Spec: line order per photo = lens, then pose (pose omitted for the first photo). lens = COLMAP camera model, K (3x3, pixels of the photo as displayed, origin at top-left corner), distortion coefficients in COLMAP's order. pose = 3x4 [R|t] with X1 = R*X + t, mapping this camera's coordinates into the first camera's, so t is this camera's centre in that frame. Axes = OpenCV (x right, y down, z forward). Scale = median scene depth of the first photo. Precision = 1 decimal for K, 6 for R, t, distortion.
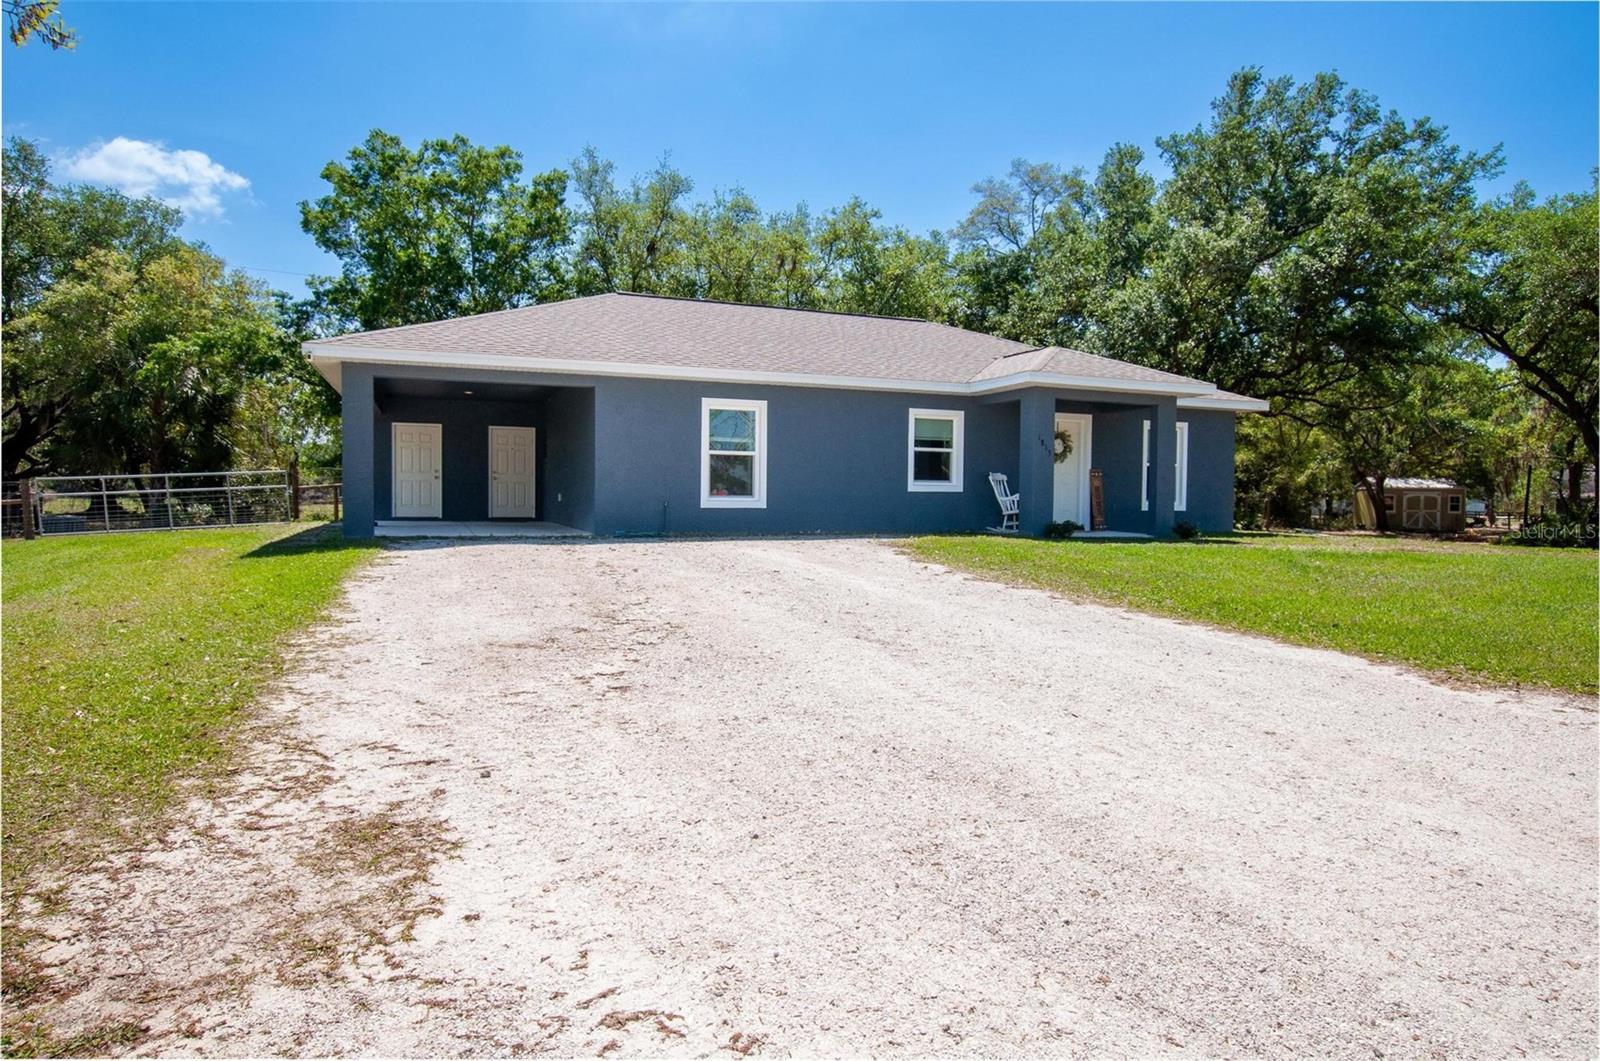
lens RADIAL K [[929.5, 0, 790.8], [0, 929.5, 529.1], [0, 0, 1]] dist [-0.012784, 0.000821]
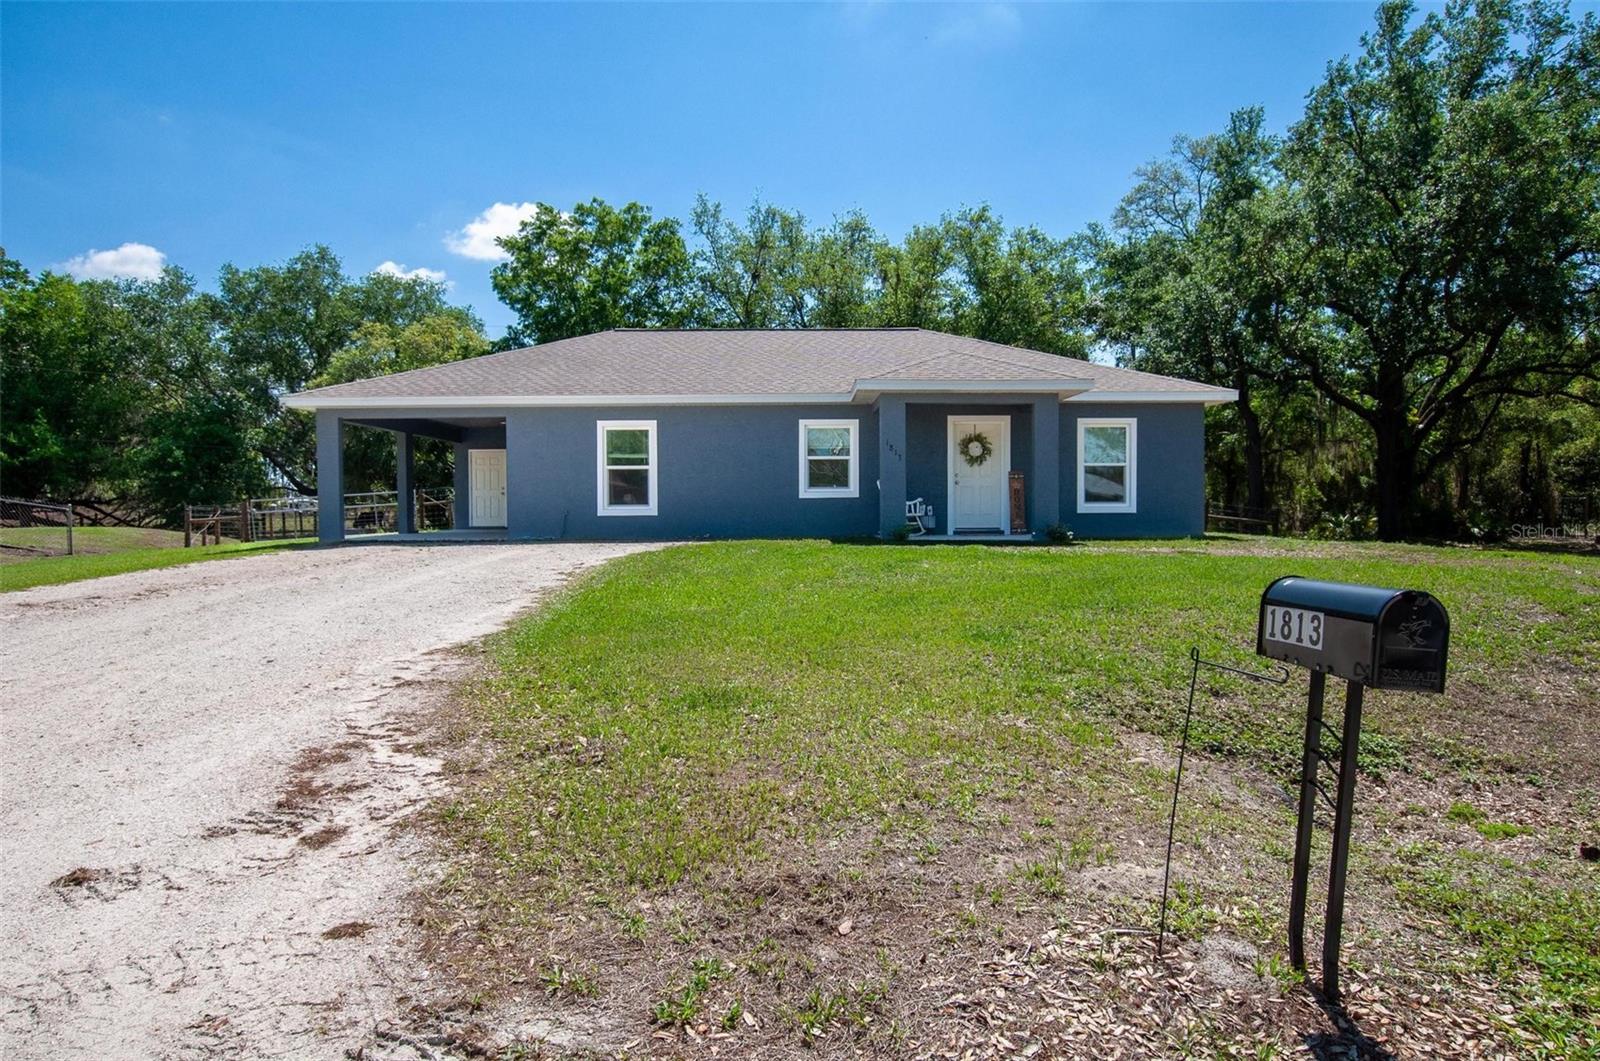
lens RADIAL K [[929.5, 0, 796.1], [0, 929.5, 538.5], [0, 0, 1]] dist [-0.012784, 0.000821]
pose [[0.935063, -0.004006, -0.354458, 0.435076], [0.003517, 0.999992, -0.002025, 0.006697], [0.354463, 0.000647, 0.935070, 0.006578]]
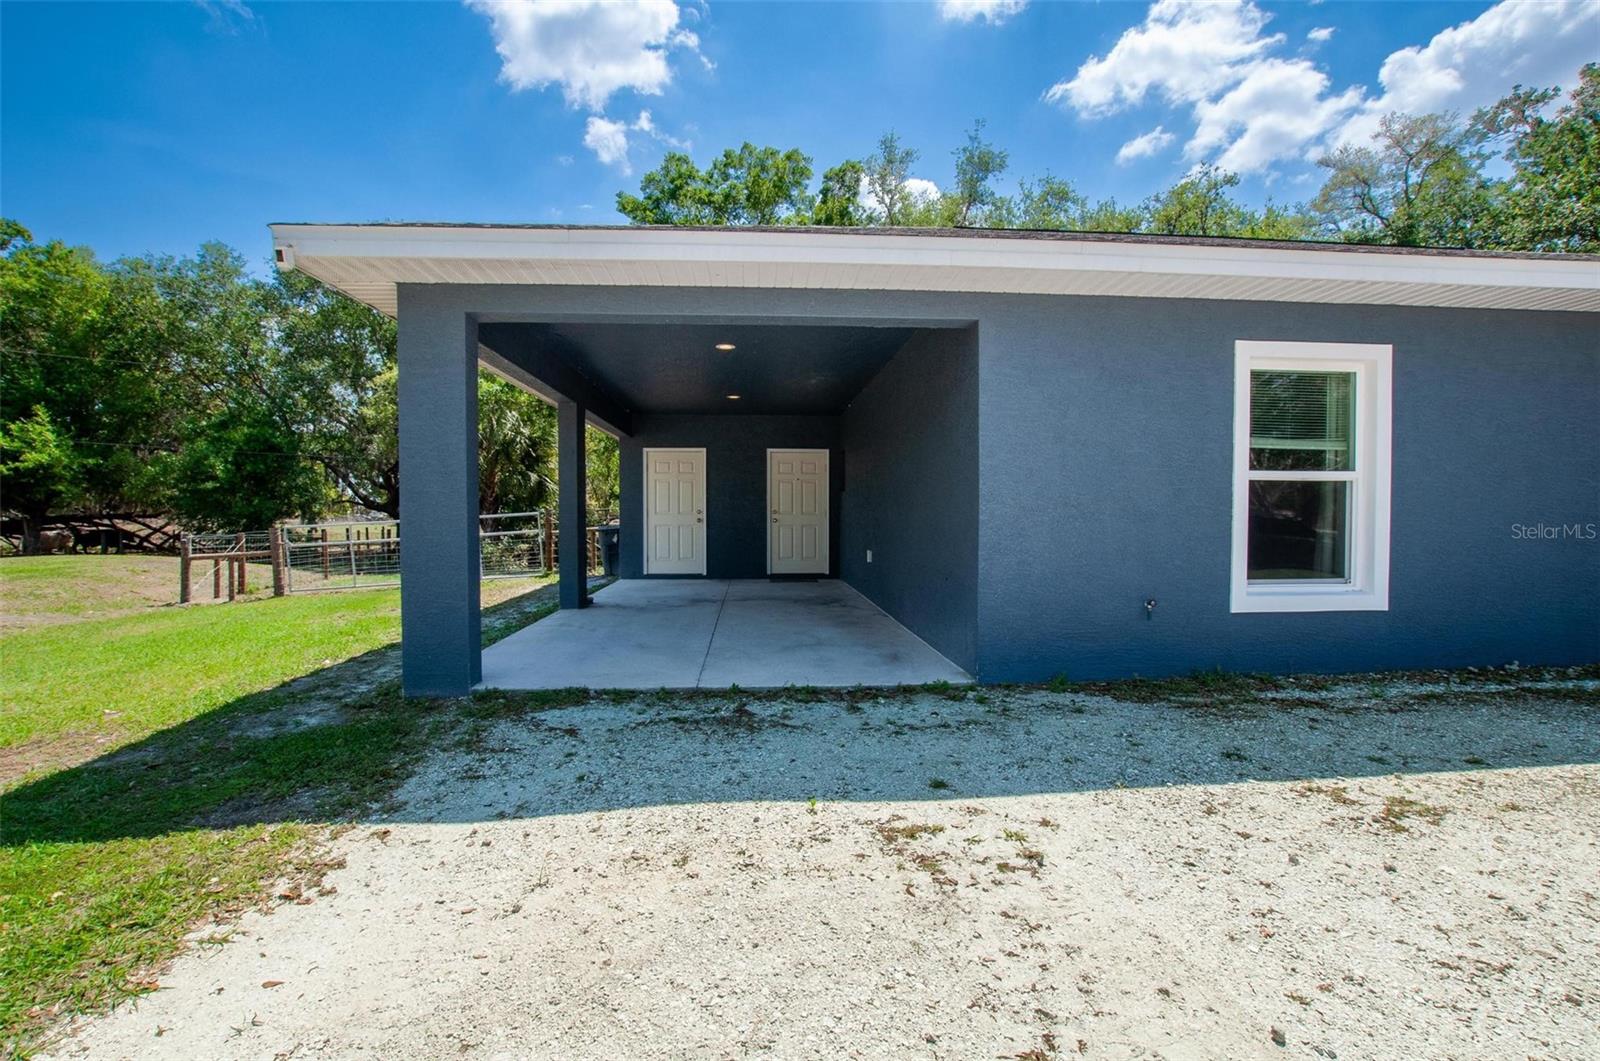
lens RADIAL K [[707.1, 0, 800.4], [0, 707.1, 538.8], [0, 0, 1]] dist [-0.028662, 0.002549]
pose [[0.954881, -0.000920, -0.296988, -0.148720], [0.000823, 1.000000, -0.000452, -0.044298], [0.296989, 0.000188, 0.954881, 0.524494]]
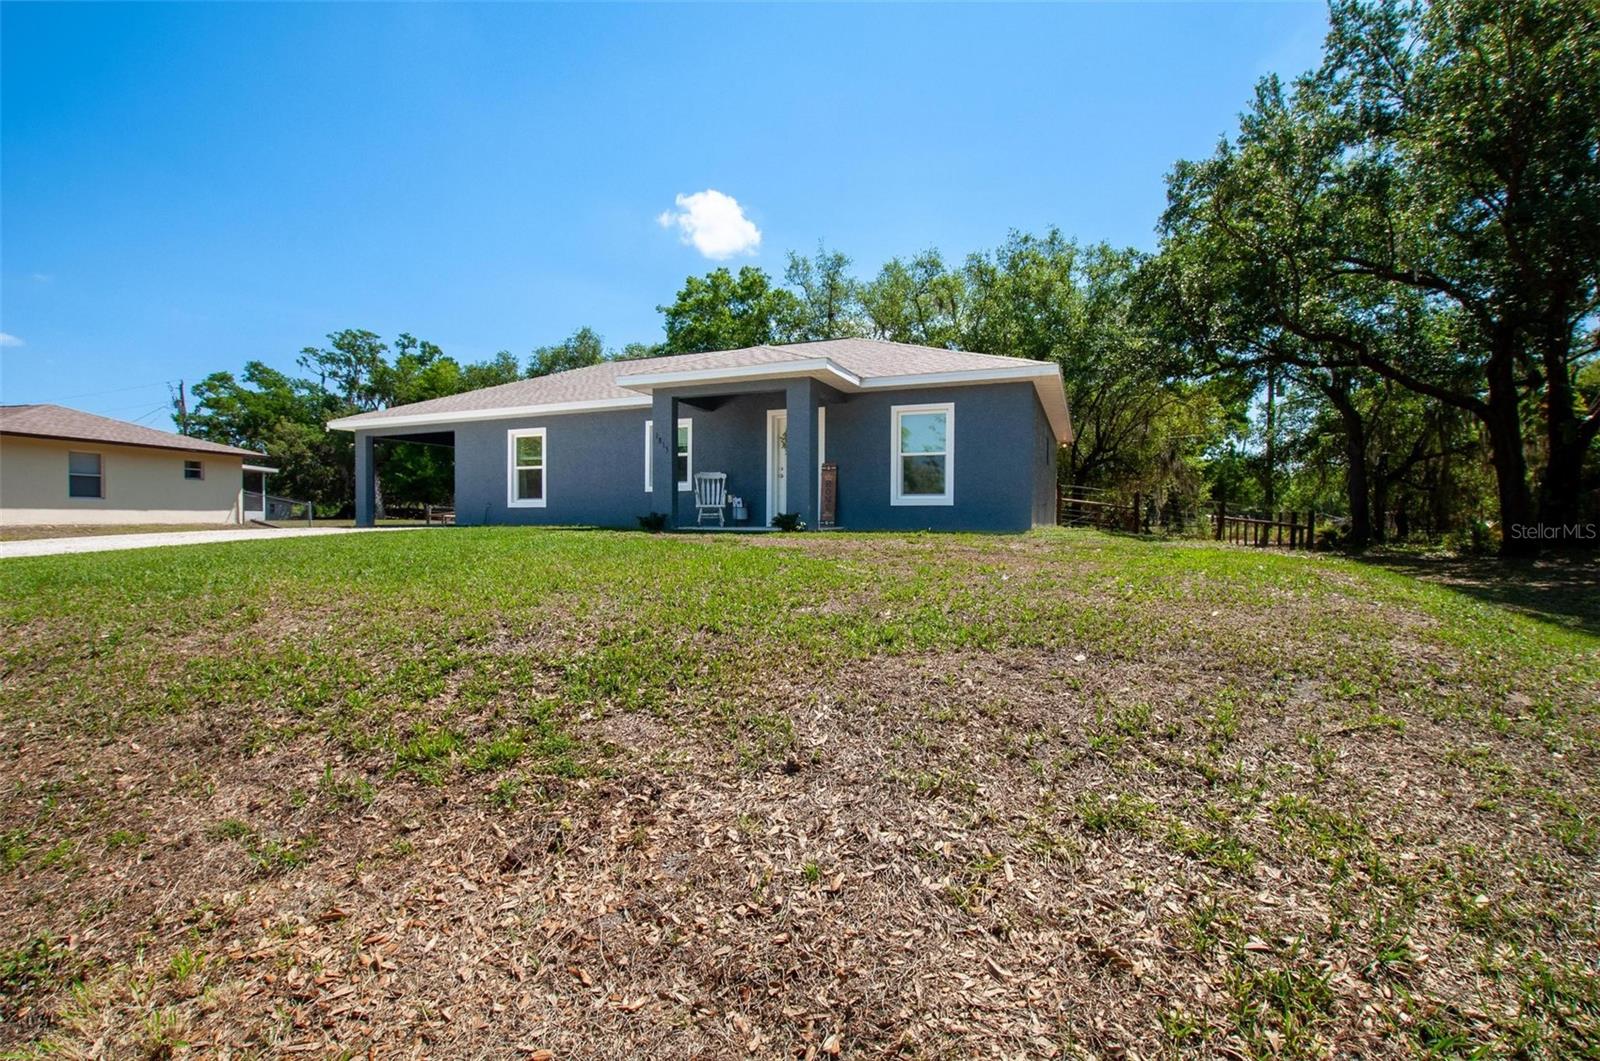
lens RADIAL K [[707.1, 0, 798.2], [0, 707.1, 533.0], [0, 0, 1]] dist [-0.028662, 0.002549]
pose [[0.724746, 0.005380, -0.688995, 0.771401], [-0.018890, 0.999749, -0.012063, 0.016361], [0.688757, 0.021758, 0.724666, 0.425625]]
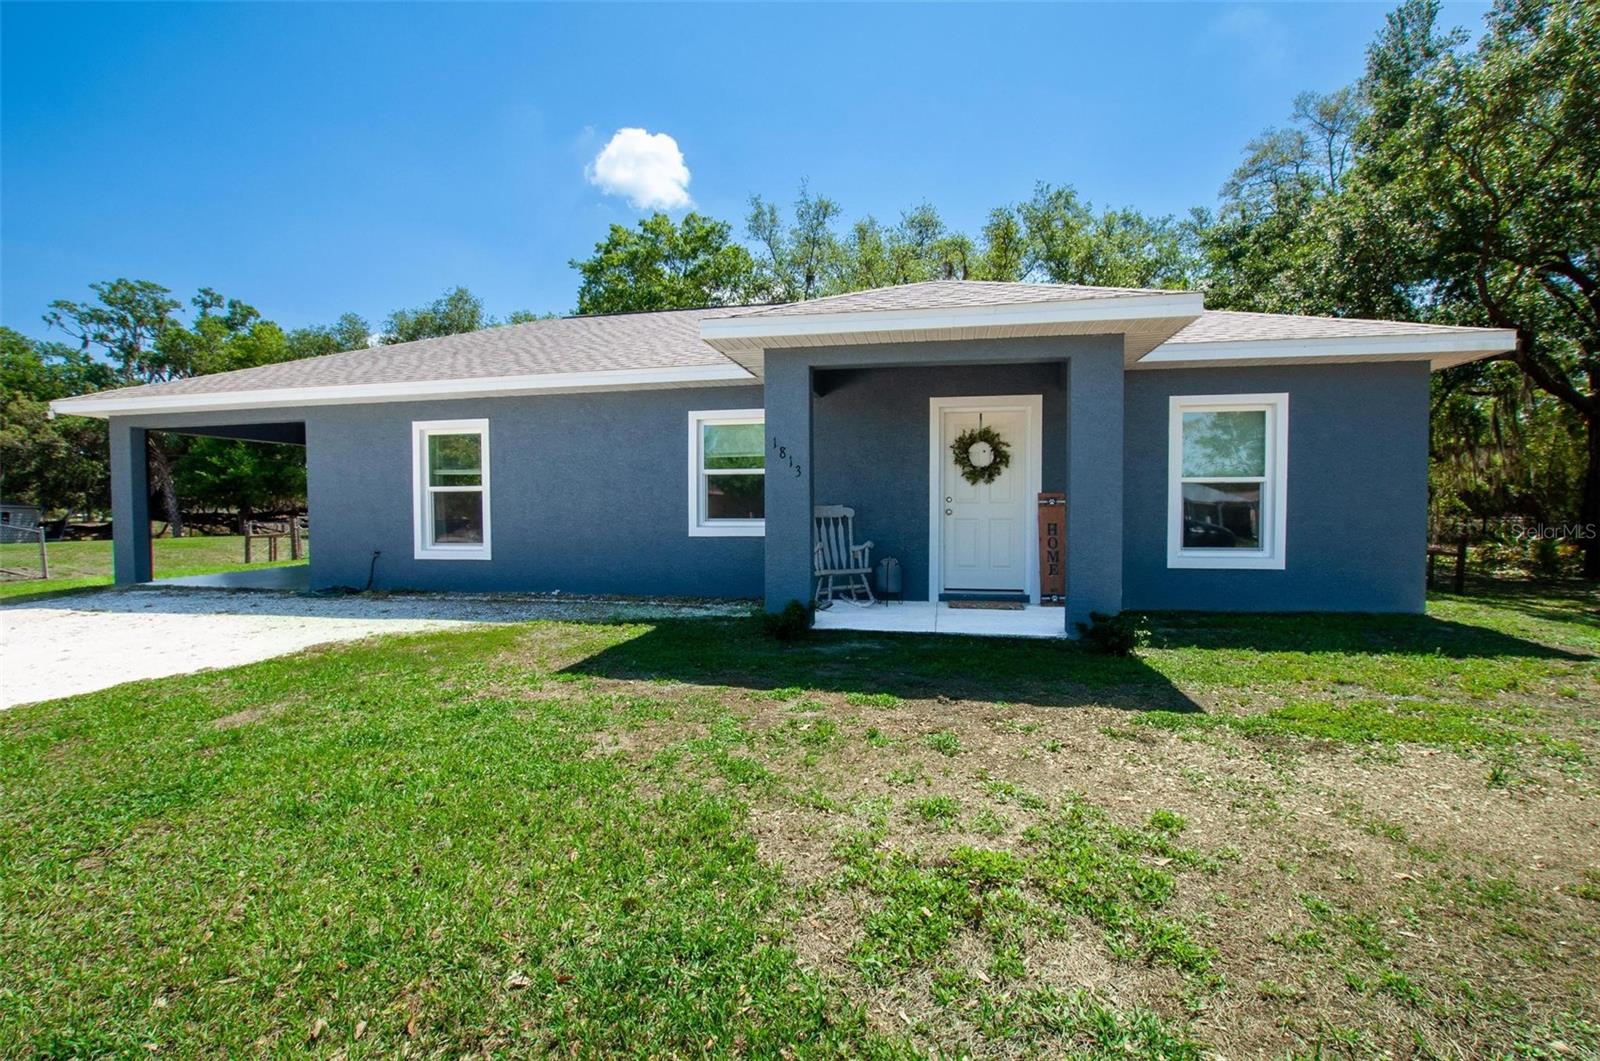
lens RADIAL K [[707.1, 0, 798.0], [0, 707.1, 532.7], [0, 0, 1]] dist [-0.028662, 0.002549]
pose [[0.842377, 0.005000, -0.538866, 0.405745], [-0.005351, 0.999985, 0.000914, -0.038568], [0.538862, 0.002114, 0.842391, 0.537891]]
